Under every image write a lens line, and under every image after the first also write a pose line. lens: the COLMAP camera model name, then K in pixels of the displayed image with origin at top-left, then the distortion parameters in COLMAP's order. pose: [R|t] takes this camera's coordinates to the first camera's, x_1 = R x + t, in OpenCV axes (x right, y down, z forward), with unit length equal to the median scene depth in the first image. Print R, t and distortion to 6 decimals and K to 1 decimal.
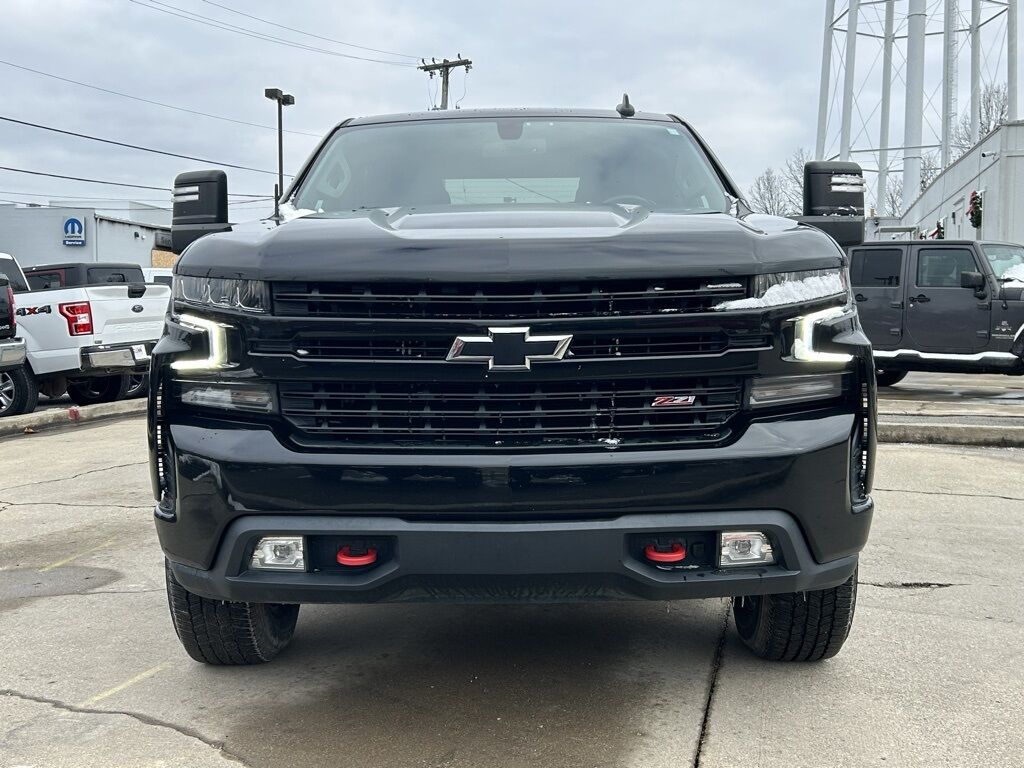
lens RADIAL K [[1334.8, 0, 512.0], [0, 1334.8, 384.0], [0, 0, 1]] dist [0.150462, -0.378138]
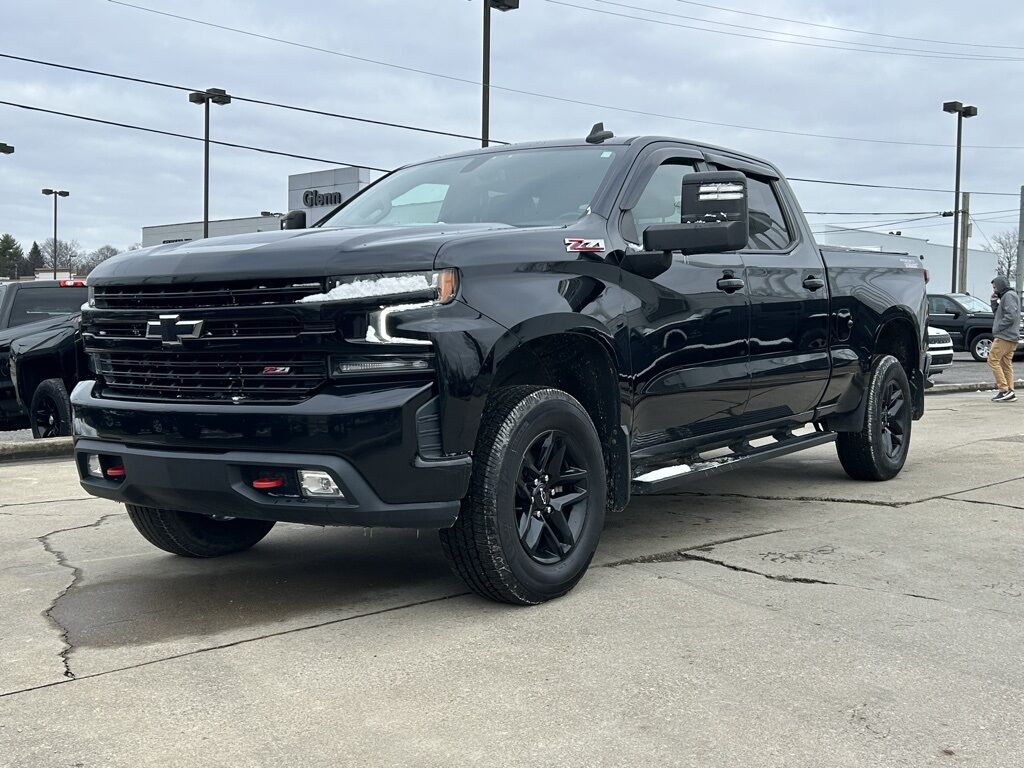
lens RADIAL K [[1424.2, 0, 510.2], [0, 1424.2, 407.2], [0, 0, 1]] dist [0.268603, -1.105402]
pose [[0.785077, 0.034326, -0.618446, 1.208900], [-0.040233, 0.999181, 0.004384, 0.034173], [0.618090, 0.021440, 0.785815, 0.009247]]
